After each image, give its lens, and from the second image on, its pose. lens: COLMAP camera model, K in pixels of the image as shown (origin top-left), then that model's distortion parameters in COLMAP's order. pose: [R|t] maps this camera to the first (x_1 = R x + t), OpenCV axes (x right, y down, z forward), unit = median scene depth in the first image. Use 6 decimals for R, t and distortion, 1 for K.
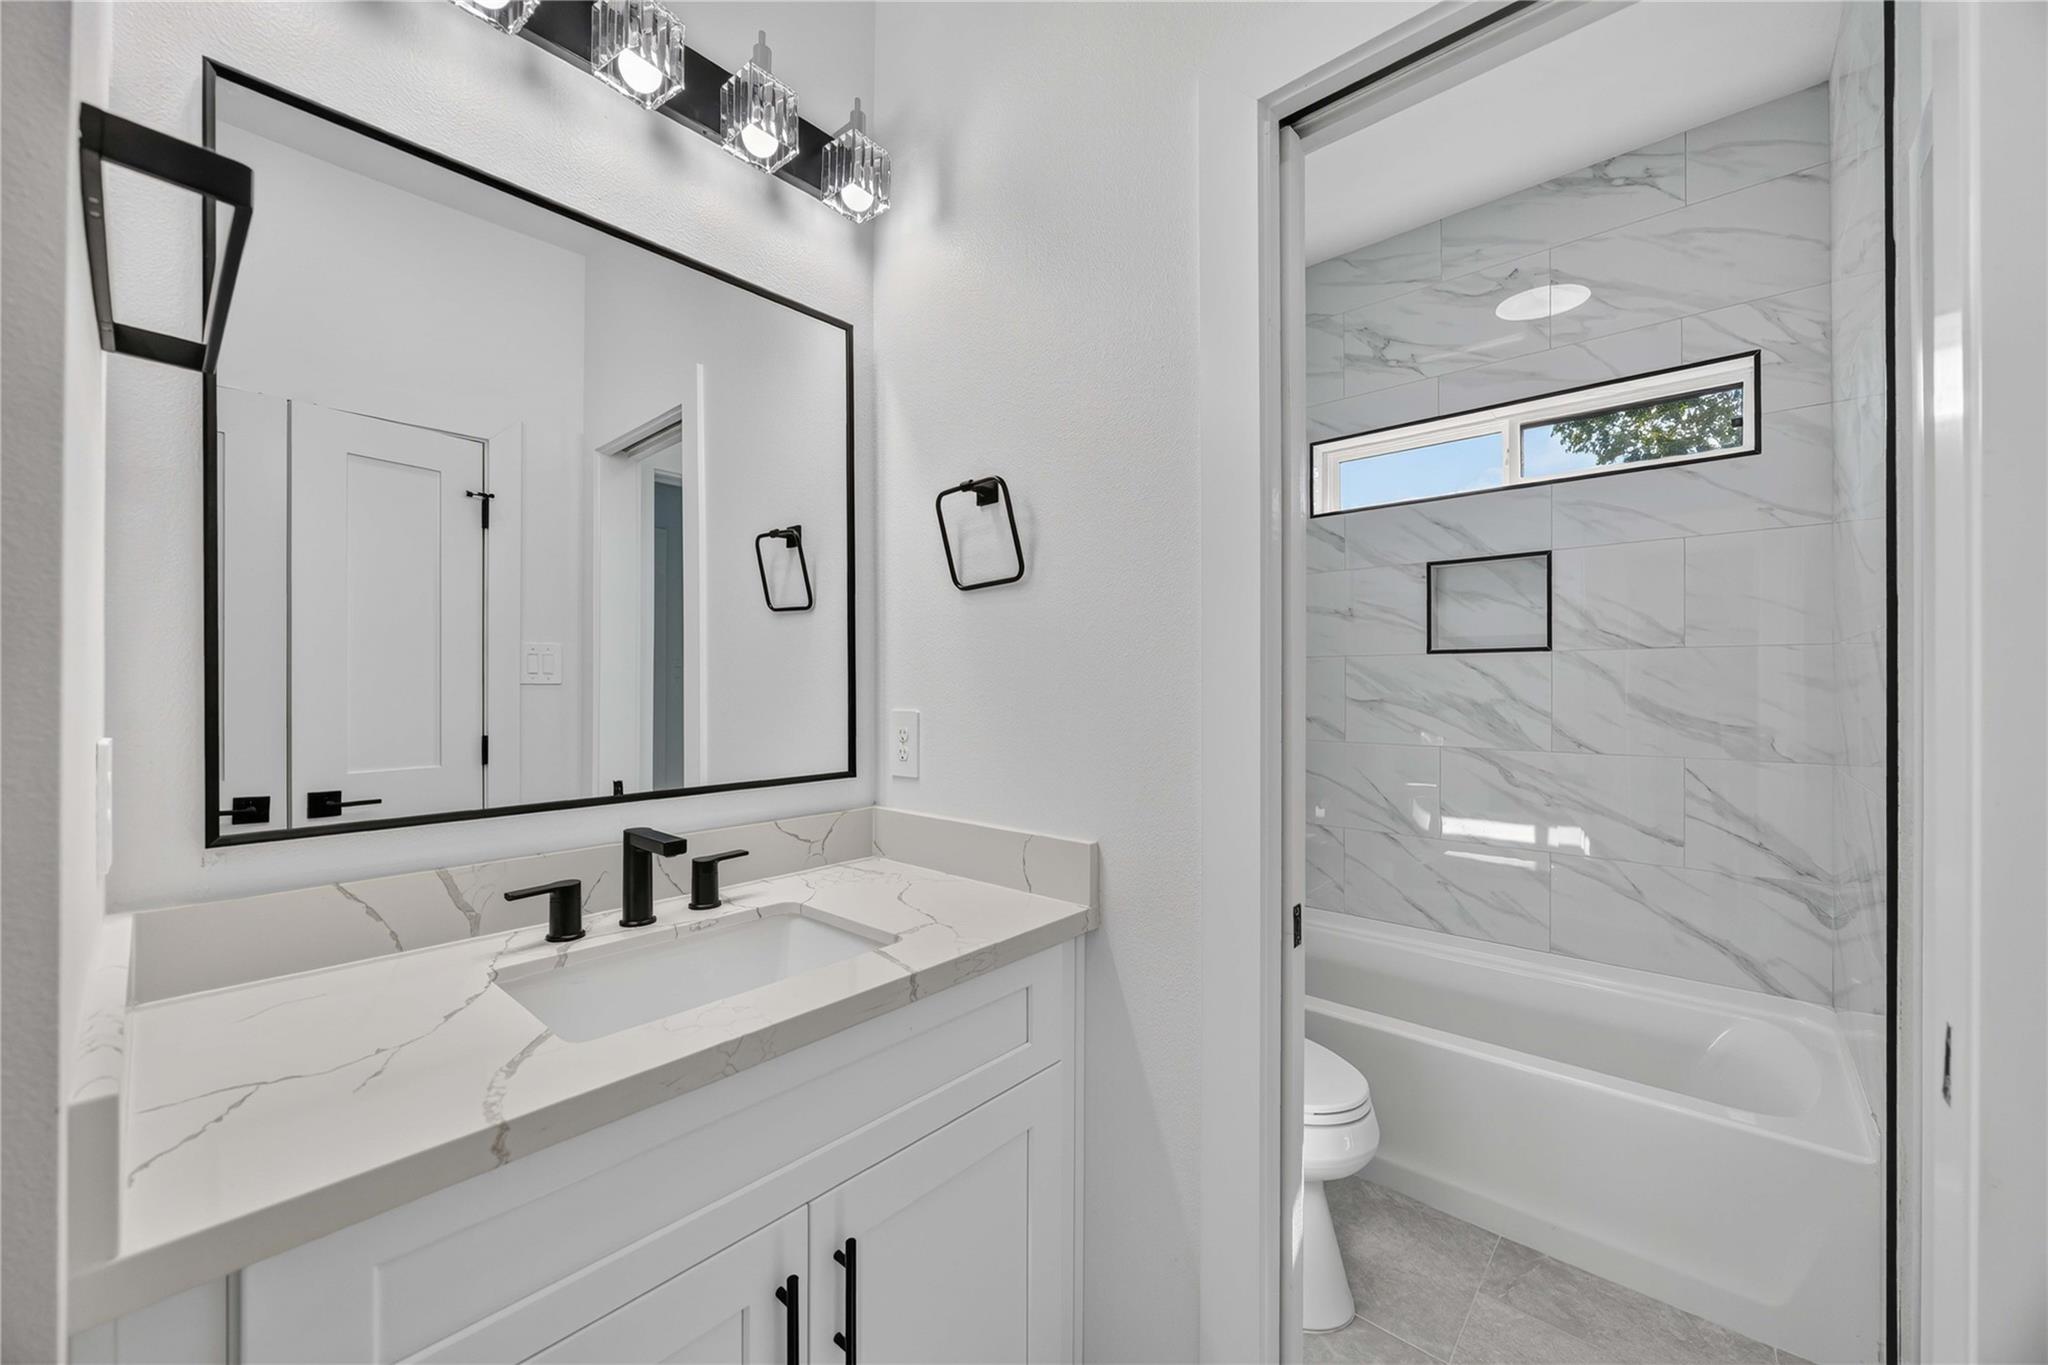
lens RADIAL K [[779.0, 0, 1018.4], [0, 779.0, 684.5], [0, 0, 1]] dist [-0.002313, -0.000025]
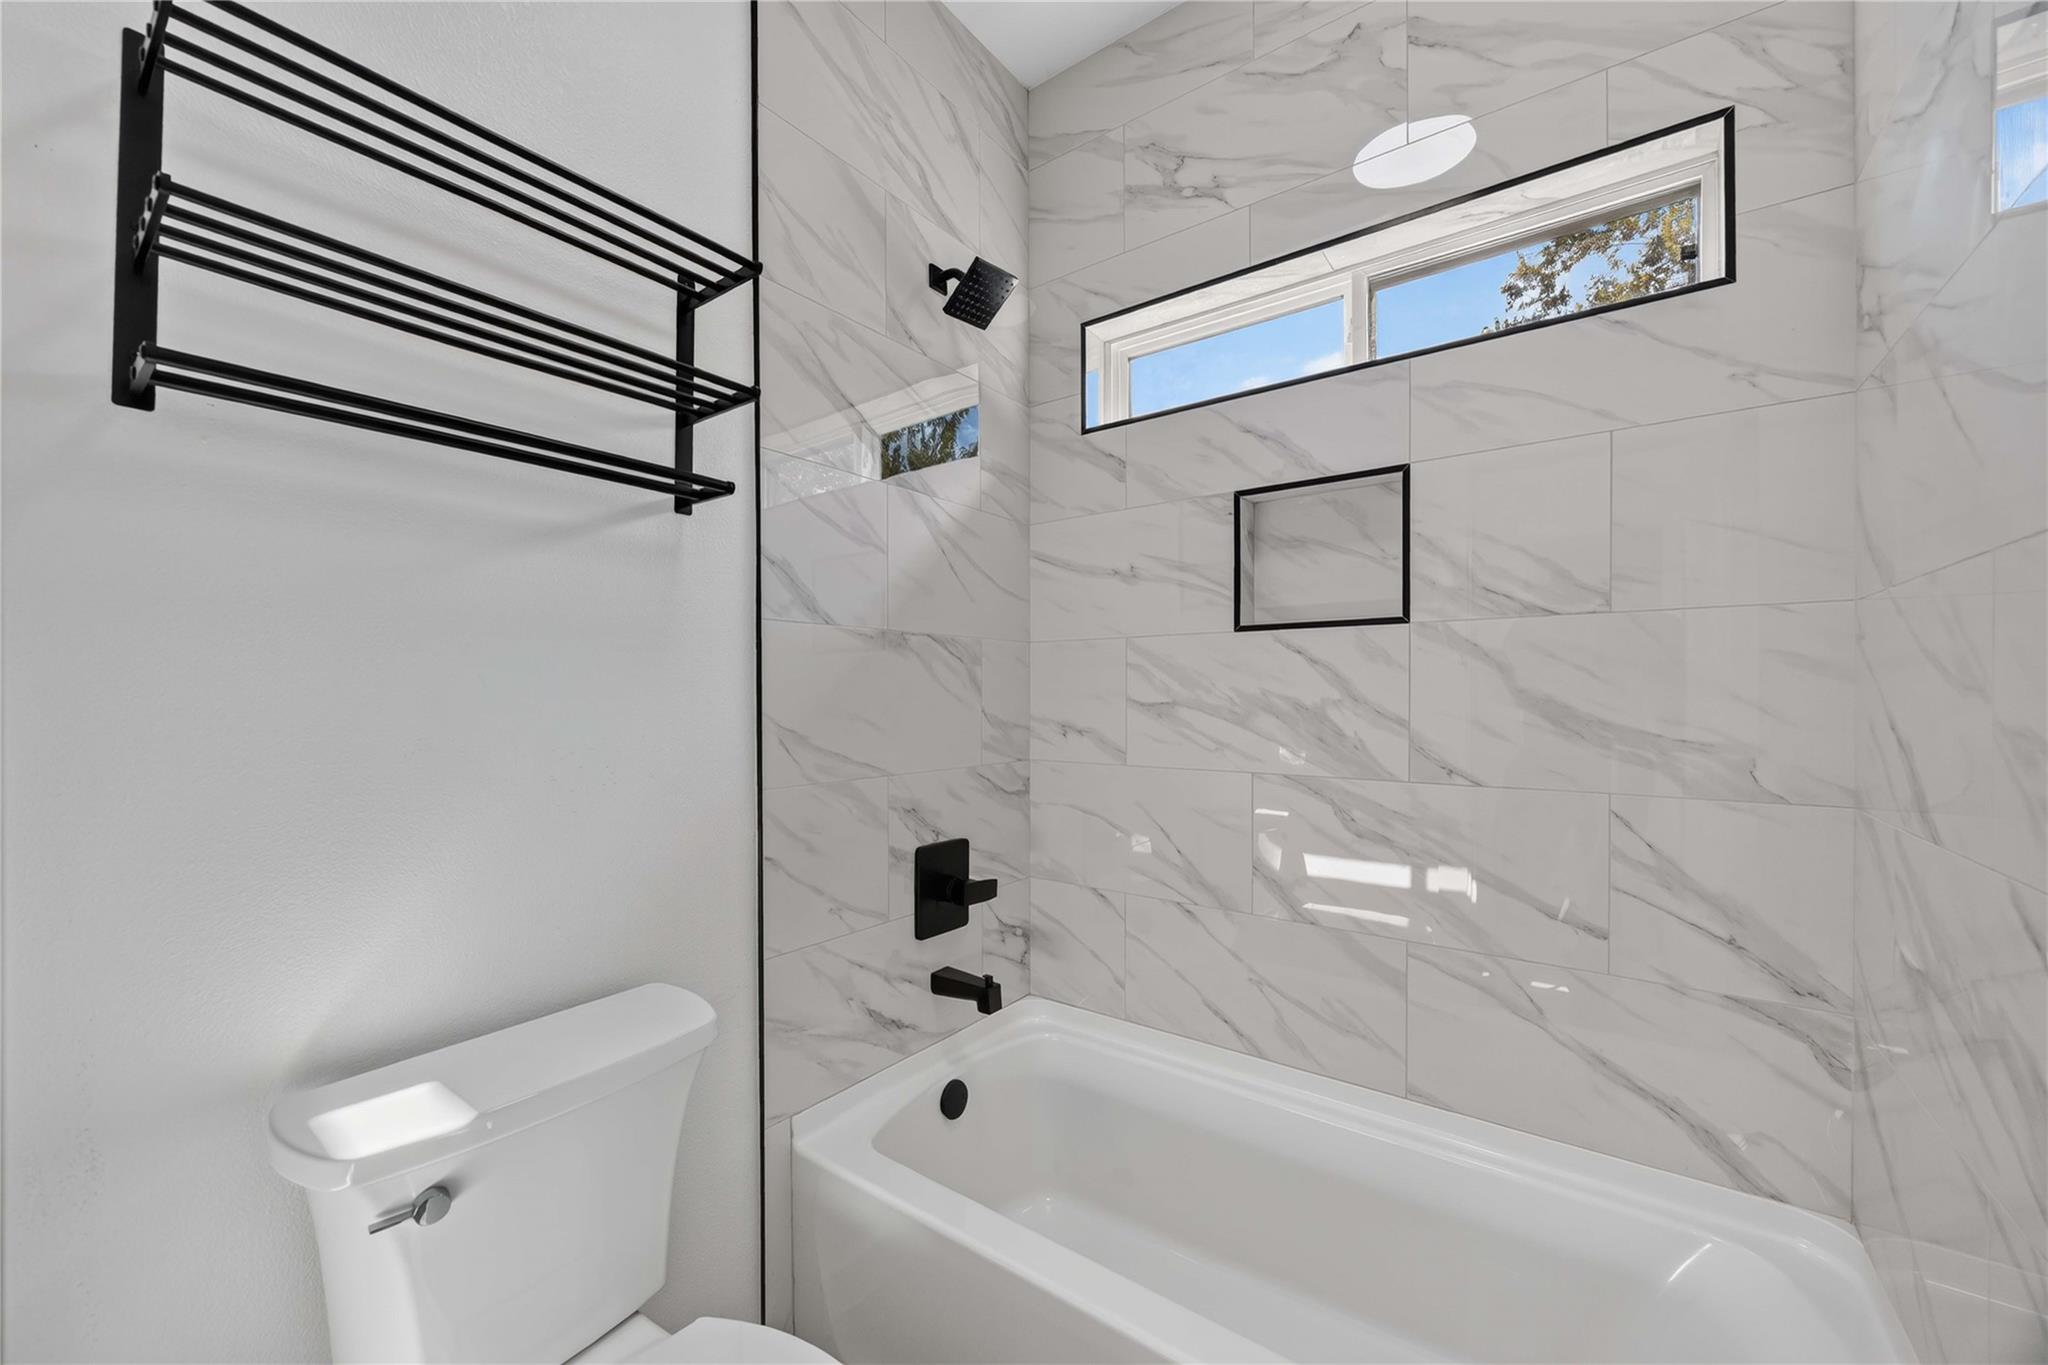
lens RADIAL K [[779.0, 0, 1013.4], [0, 779.0, 696.6], [0, 0, 1]] dist [-0.002313, -0.000025]
pose [[0.996555, -0.001596, 0.082914, 0.311218], [0.001231, 0.999989, 0.004454, 0.013584], [-0.082920, -0.004337, 0.996547, 0.394819]]
